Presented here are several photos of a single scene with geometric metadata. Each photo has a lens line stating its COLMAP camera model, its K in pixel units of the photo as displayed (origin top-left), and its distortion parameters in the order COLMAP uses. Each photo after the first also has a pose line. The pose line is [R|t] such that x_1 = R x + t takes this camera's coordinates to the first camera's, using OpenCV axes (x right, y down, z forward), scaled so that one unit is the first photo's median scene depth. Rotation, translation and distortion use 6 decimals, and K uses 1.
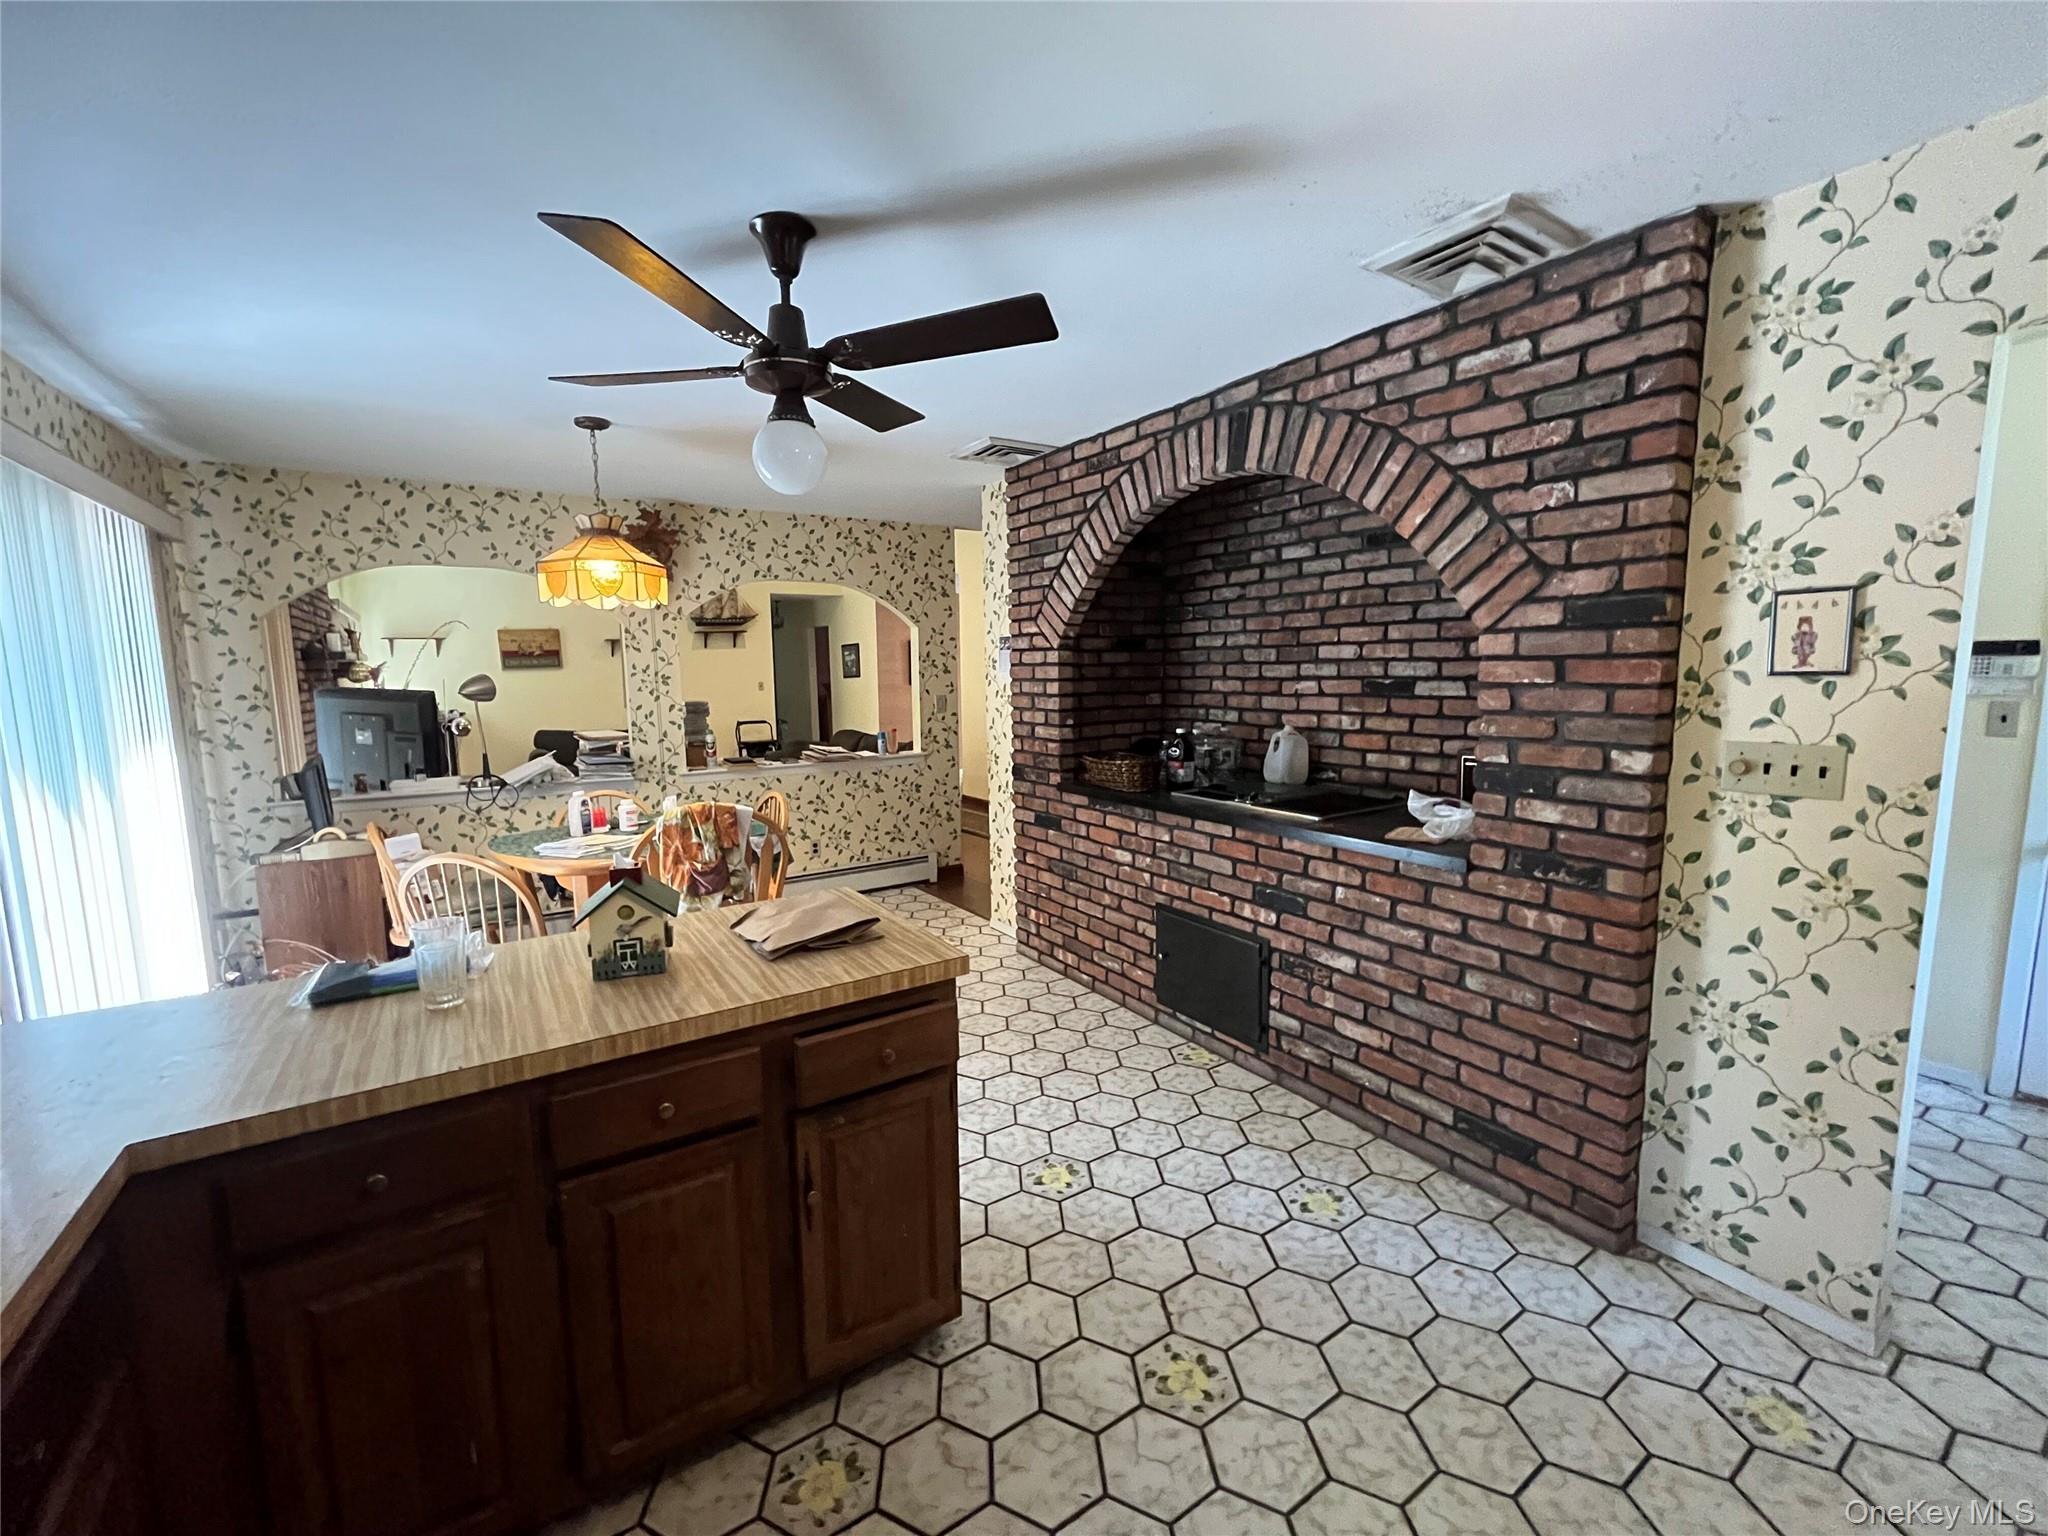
lens RADIAL K [[830.7, 0, 1023.6], [0, 830.7, 770.6], [0, 0, 1]] dist [-0.000684, -0.000538]
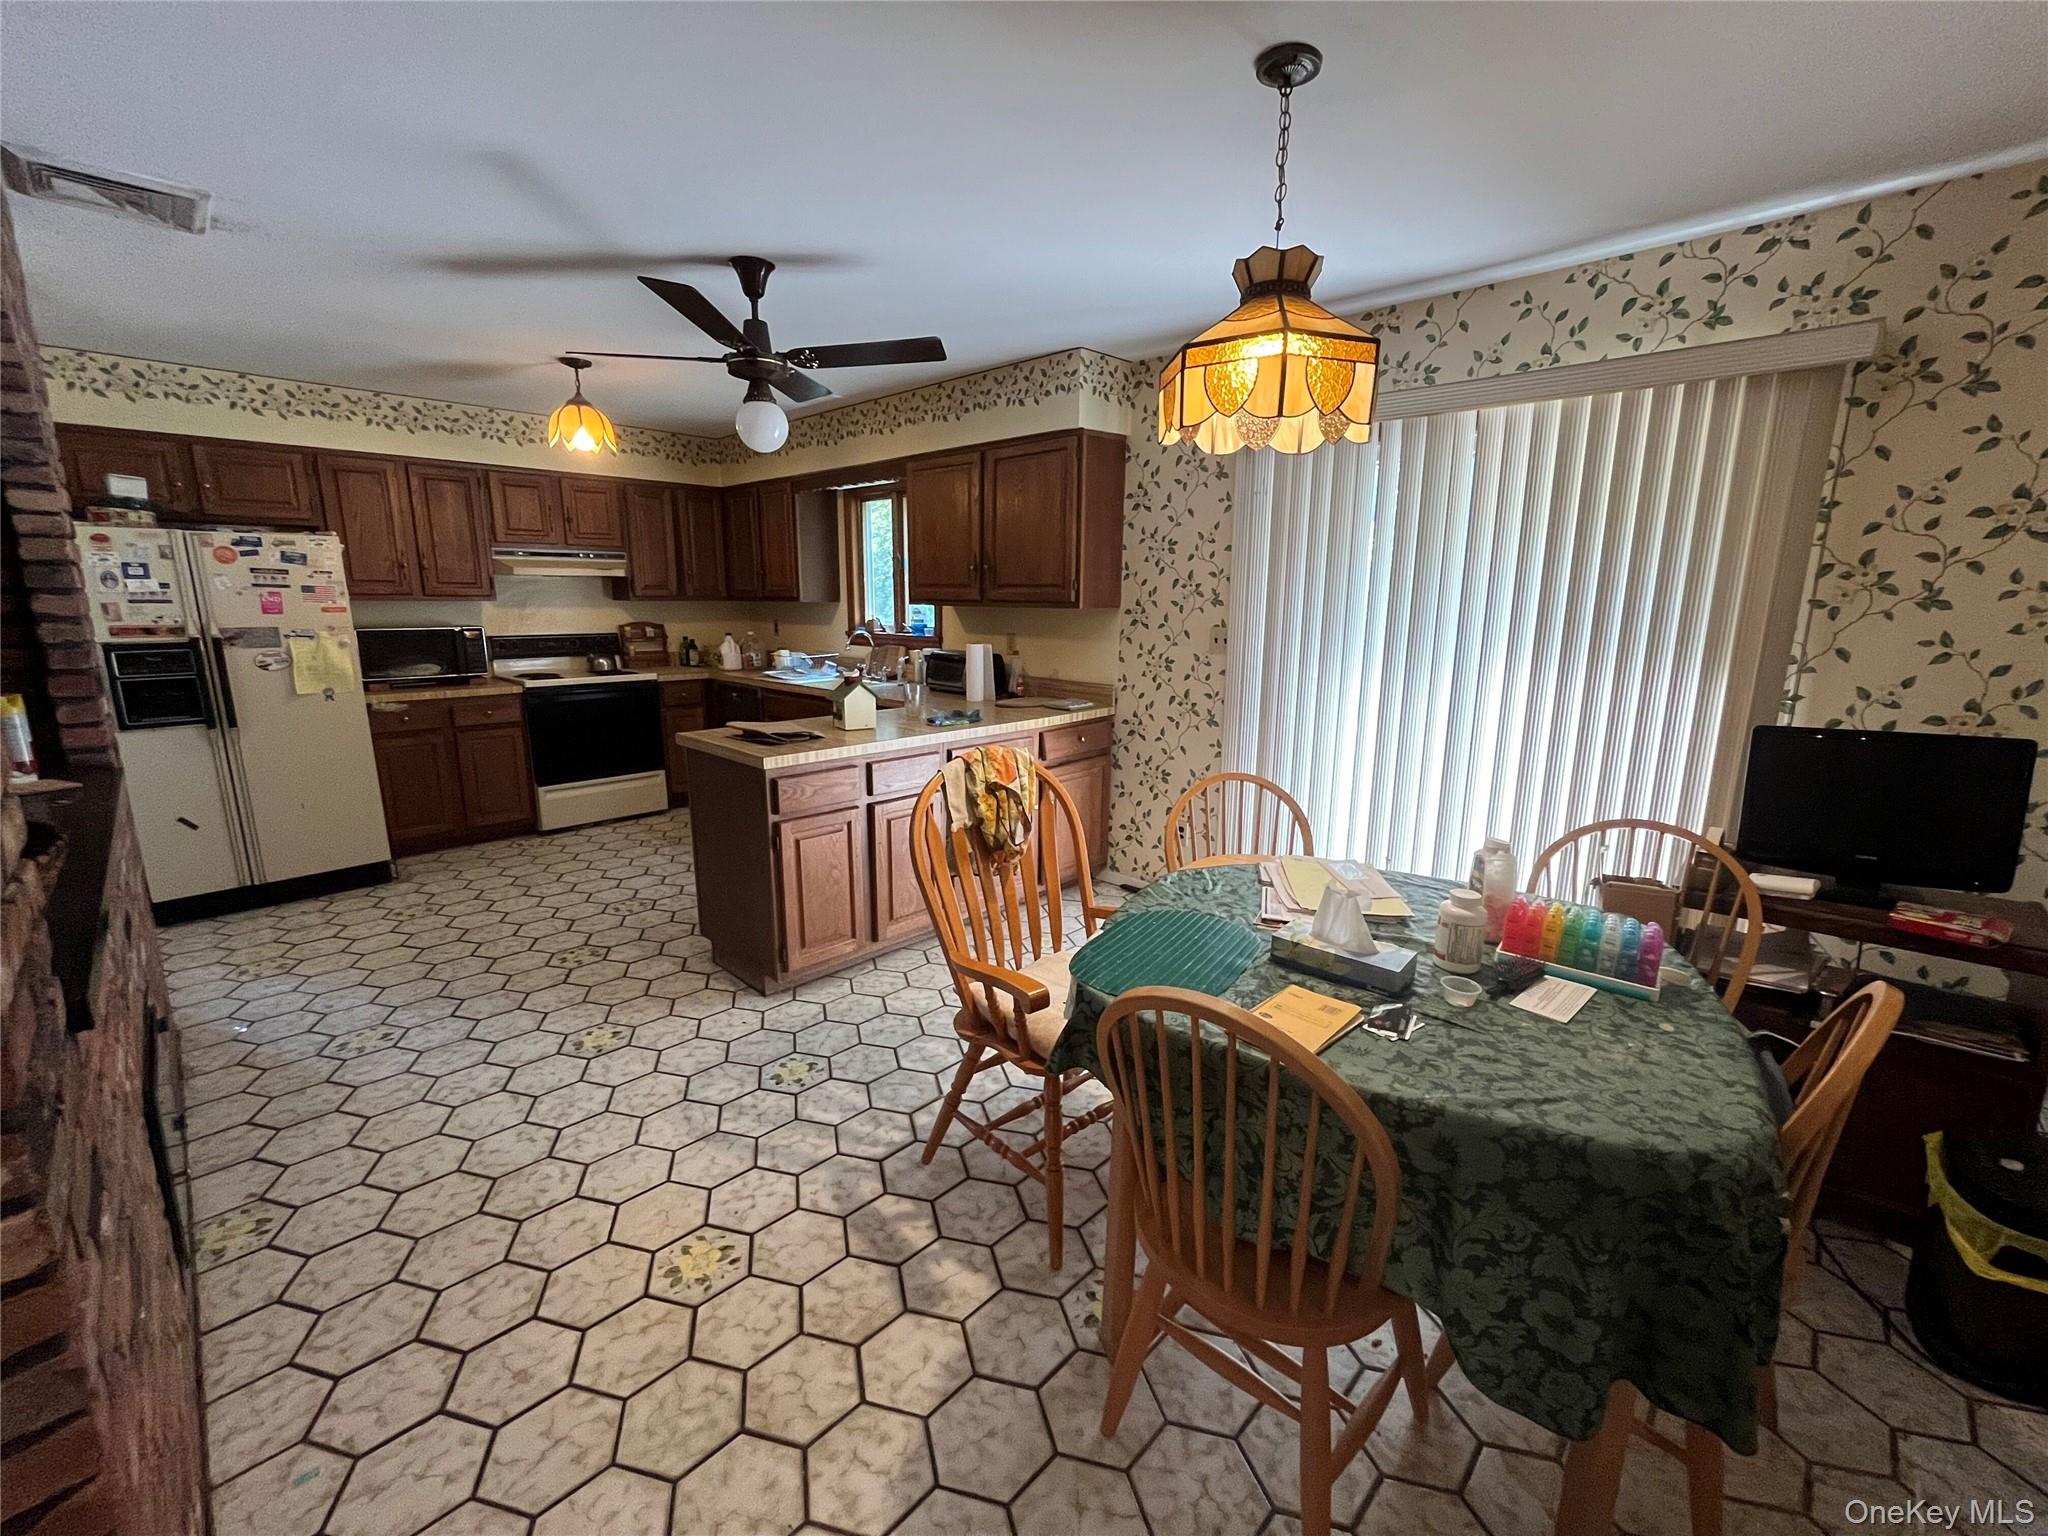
lens RADIAL K [[830.7, 0, 1021.4], [0, 830.7, 768.6], [0, 0, 1]] dist [-0.000684, -0.000538]
pose [[-0.976565, 0.050464, -0.209223, -0.257333], [-0.020147, 0.946419, 0.322313, -0.190755], [0.214278, 0.318975, -0.923222, 1.737711]]
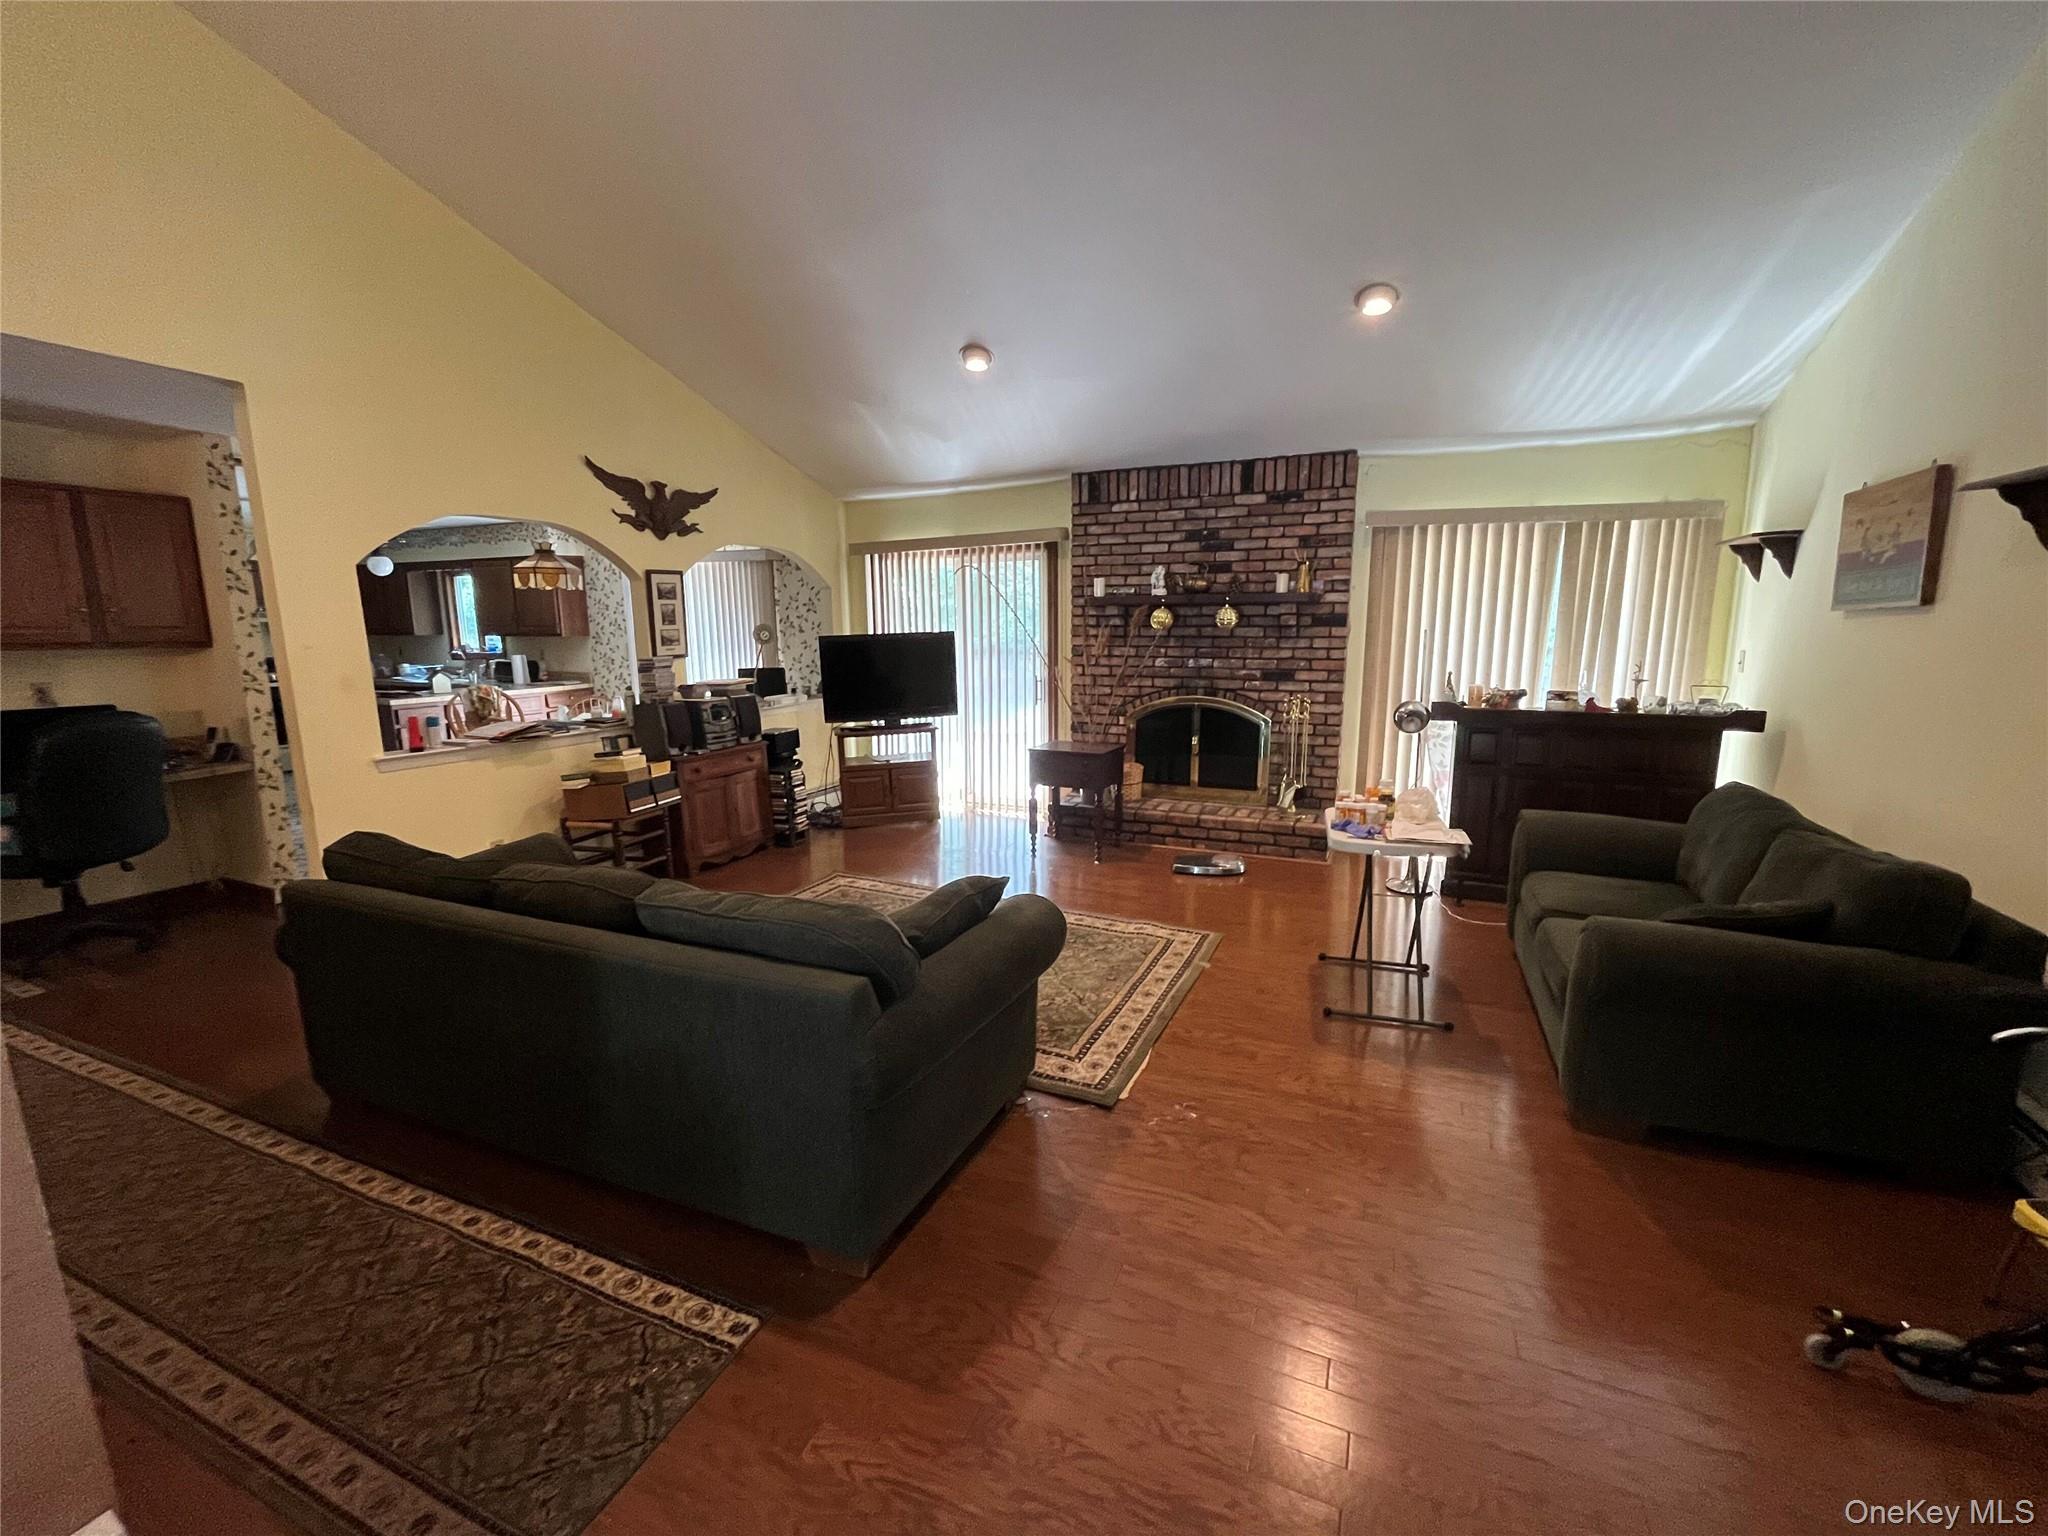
lens RADIAL K [[830.7, 0, 1031.9], [0, 830.7, 763.9], [0, 0, 1]] dist [-0.000684, -0.000538]
pose [[-0.844749, 0.112610, -0.523181, -0.455032], [-0.047432, 0.958009, 0.282789, -0.468849], [0.533057, 0.263702, -0.803935, 3.700566]]
